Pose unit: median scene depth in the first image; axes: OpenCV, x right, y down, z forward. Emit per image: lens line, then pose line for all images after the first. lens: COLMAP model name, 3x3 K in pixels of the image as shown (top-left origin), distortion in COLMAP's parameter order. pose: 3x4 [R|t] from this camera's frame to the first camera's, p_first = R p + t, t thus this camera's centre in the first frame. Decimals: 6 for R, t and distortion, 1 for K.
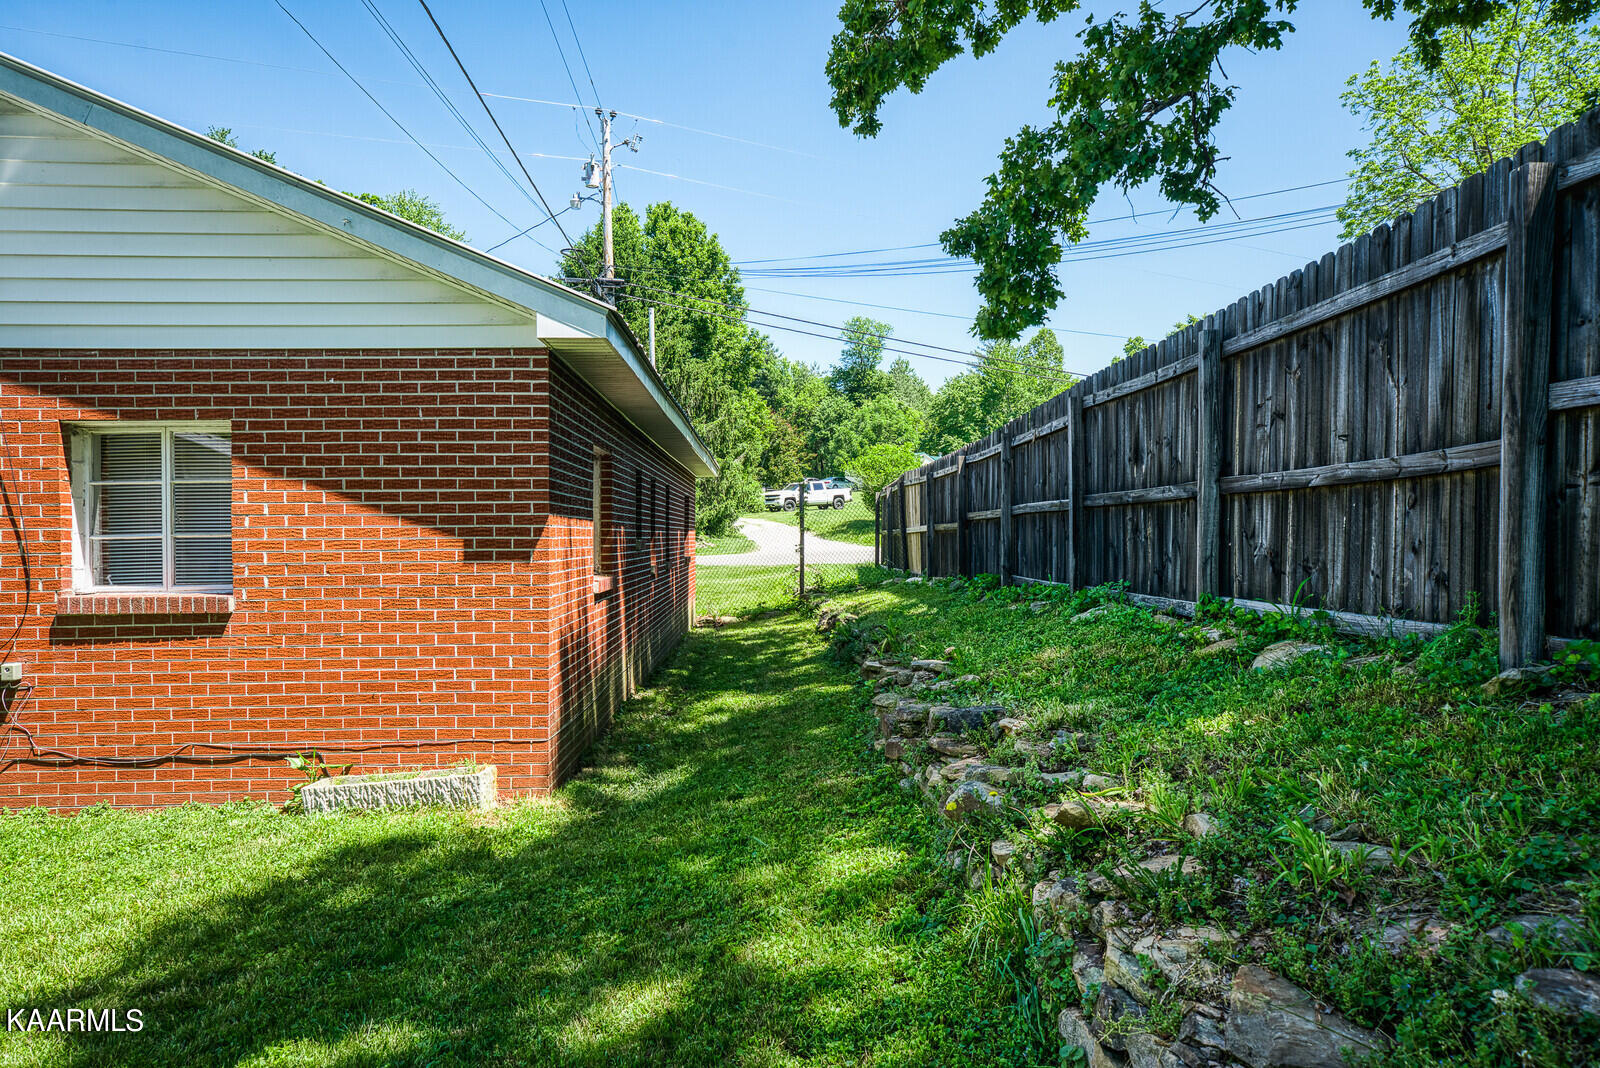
lens RADIAL K [[1047.5, 0, 796.2], [0, 1047.5, 533.8], [0, 0, 1]] dist [0.022053, 0.002270]
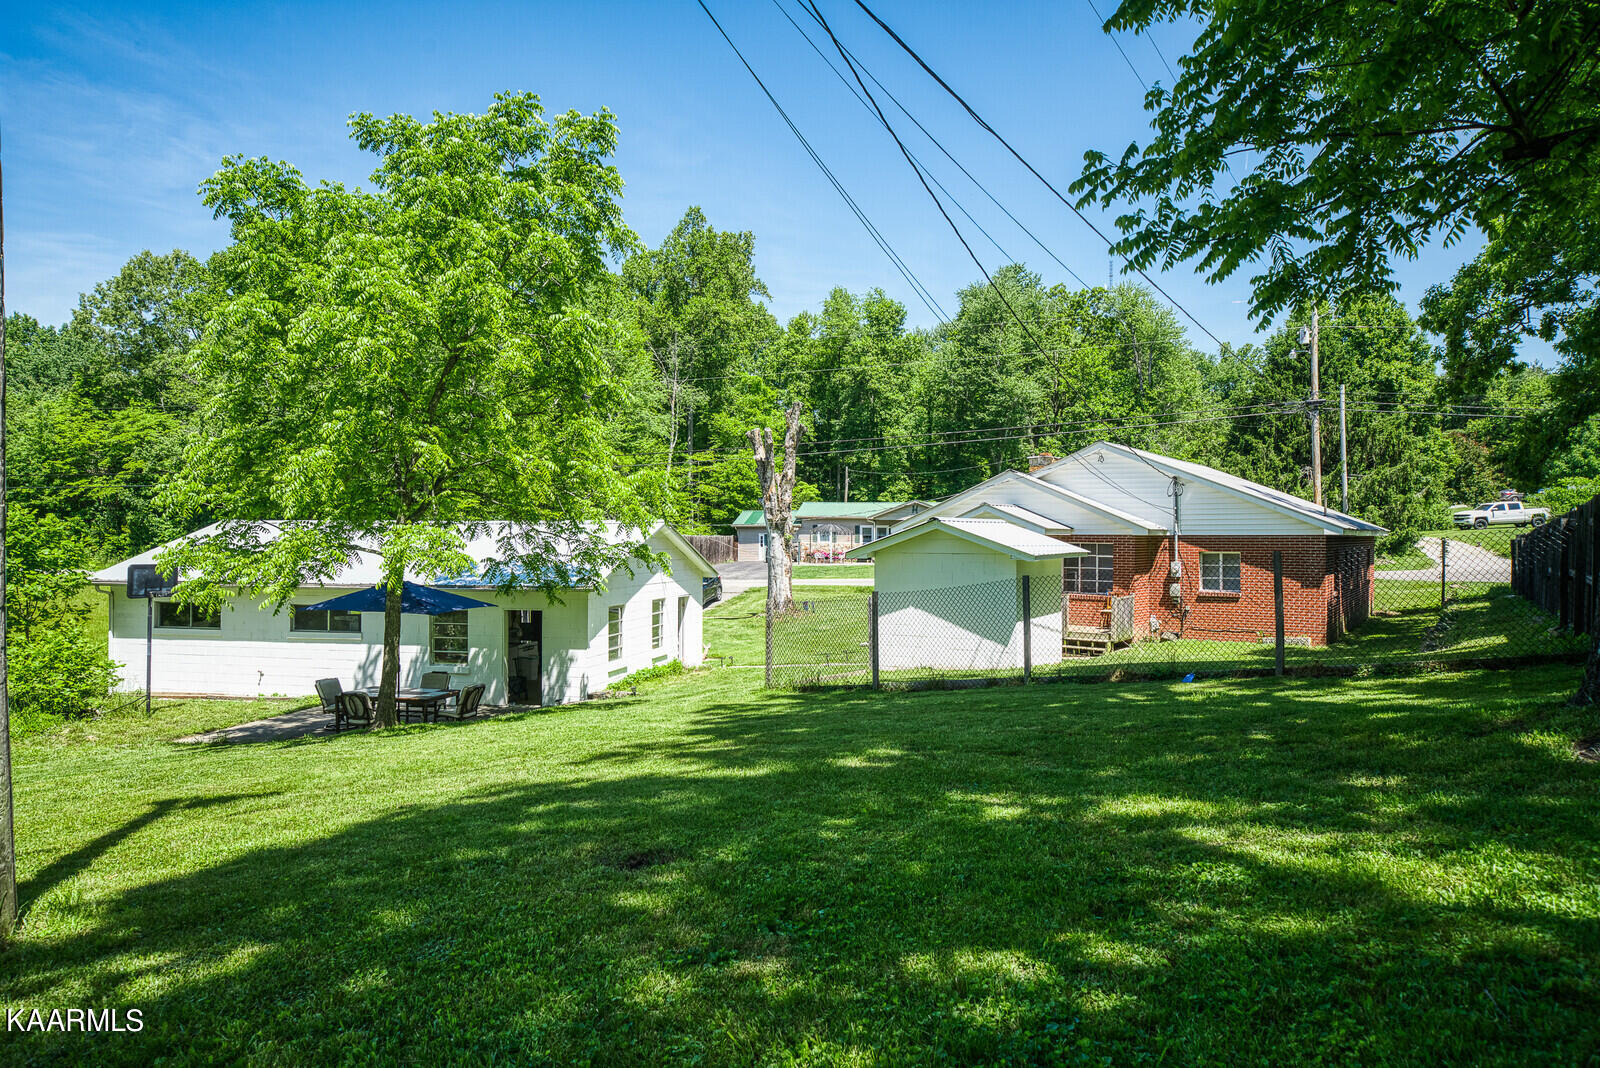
lens RADIAL K [[995.3, 0, 795.9], [0, 995.3, 533.4], [0, 0, 1]] dist [0.029095, 0.000453]
pose [[0.809401, 0.007153, -0.587213, 0.393706], [-0.006280, 0.999974, 0.003526, -0.189950], [0.587223, 0.000833, 0.809425, -3.399754]]
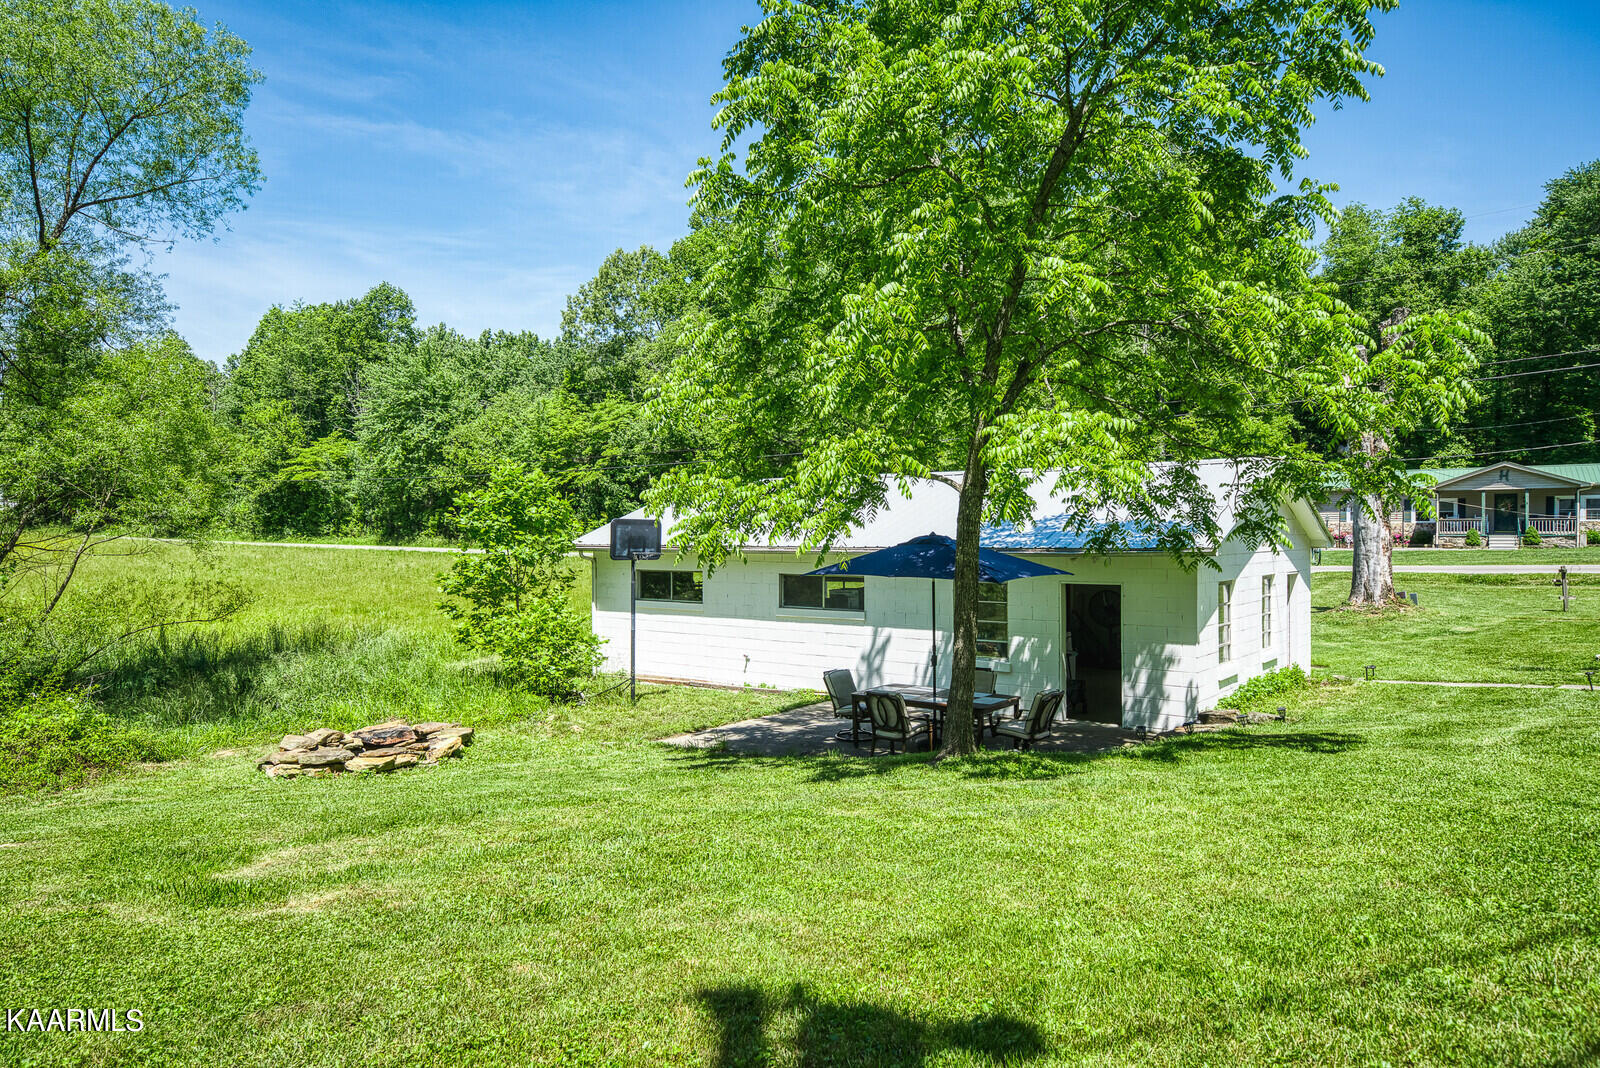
lens RADIAL K [[1047.5, 0, 798.2], [0, 1047.5, 534.6], [0, 0, 1]] dist [0.022053, 0.002270]
pose [[0.514612, 0.009721, -0.857368, -0.551834], [0.002075, 0.999919, 0.012583, -0.065674], [0.857421, -0.008255, 0.514550, -3.061712]]
